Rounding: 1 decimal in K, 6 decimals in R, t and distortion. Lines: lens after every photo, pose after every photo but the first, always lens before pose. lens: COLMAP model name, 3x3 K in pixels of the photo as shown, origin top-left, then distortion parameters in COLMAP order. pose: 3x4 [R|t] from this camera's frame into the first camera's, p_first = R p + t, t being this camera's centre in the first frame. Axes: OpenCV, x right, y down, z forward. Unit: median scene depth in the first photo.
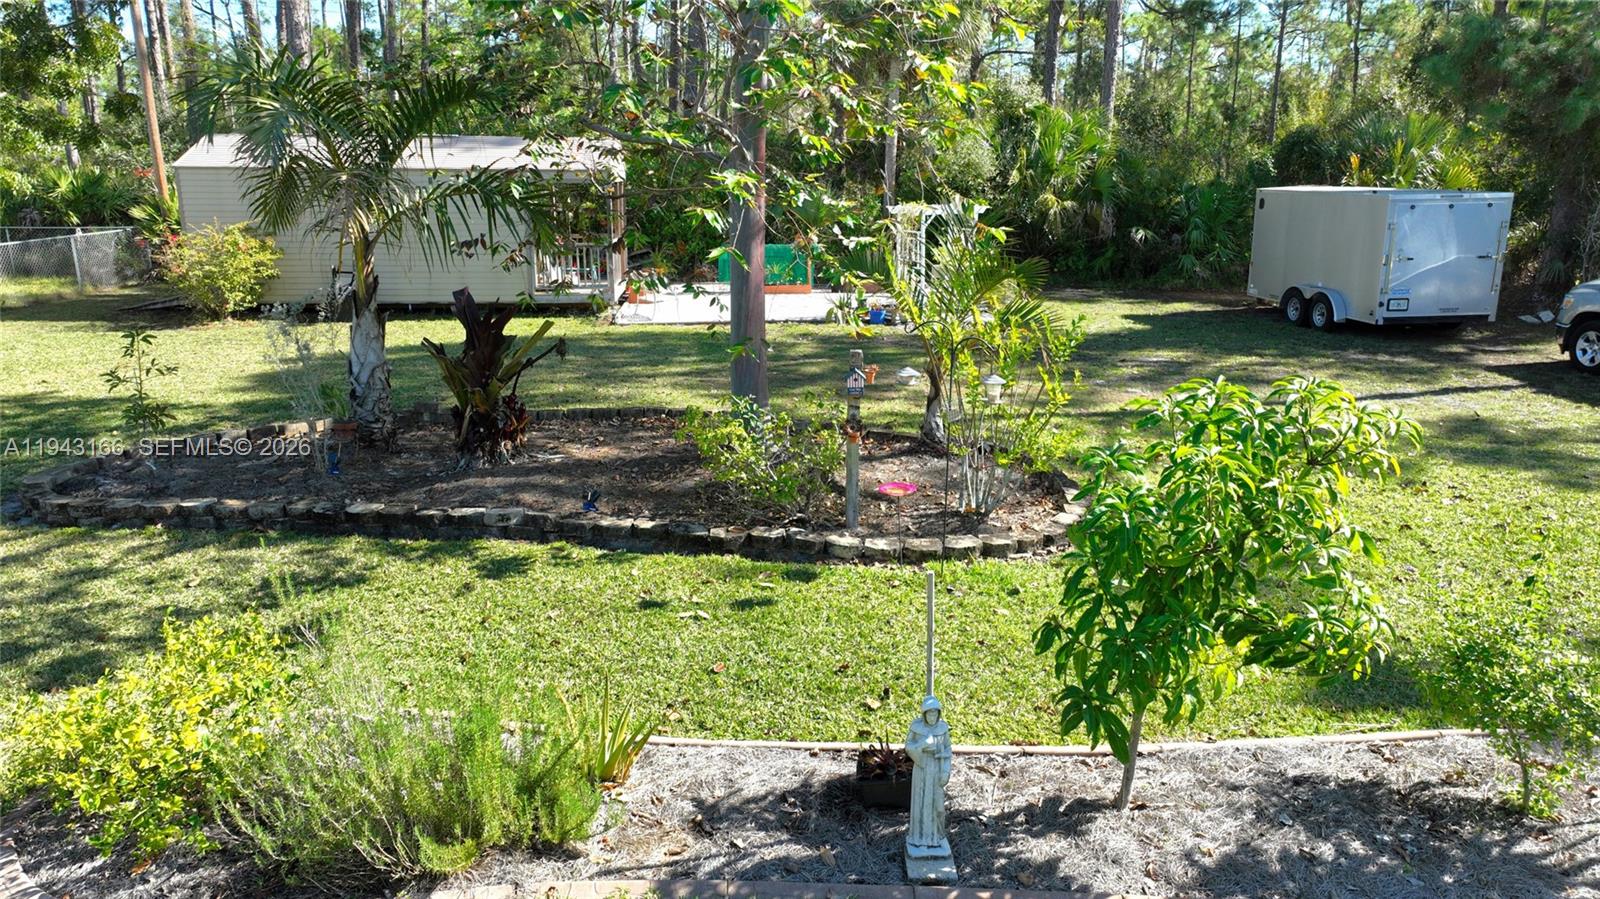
lens RADIAL K [[1124.7, 0, 800.0], [0, 1124.7, 449.5], [0, 0, 1]] dist [0.004735, 0.003846]
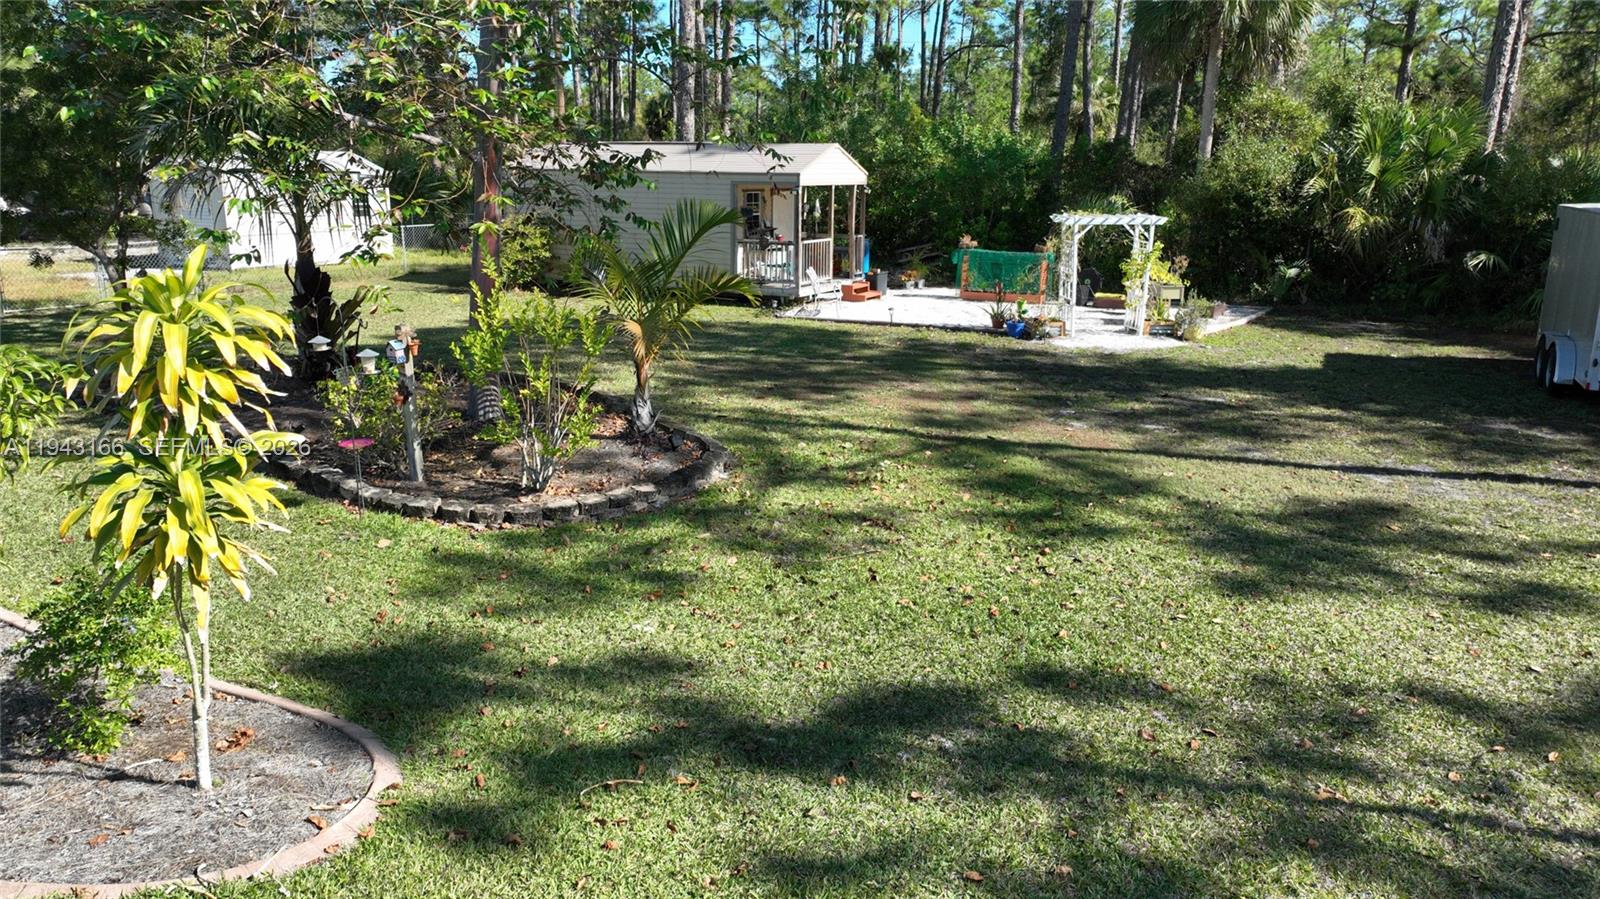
lens RADIAL K [[1124.7, 0, 800.0], [0, 1124.7, 449.5], [0, 0, 1]] dist [0.004735, 0.003846]
pose [[0.850696, 0.137825, -0.507268, 1.035537], [-0.139365, 0.989617, 0.035162, -0.061699], [0.506847, 0.040783, 0.861071, 0.227891]]
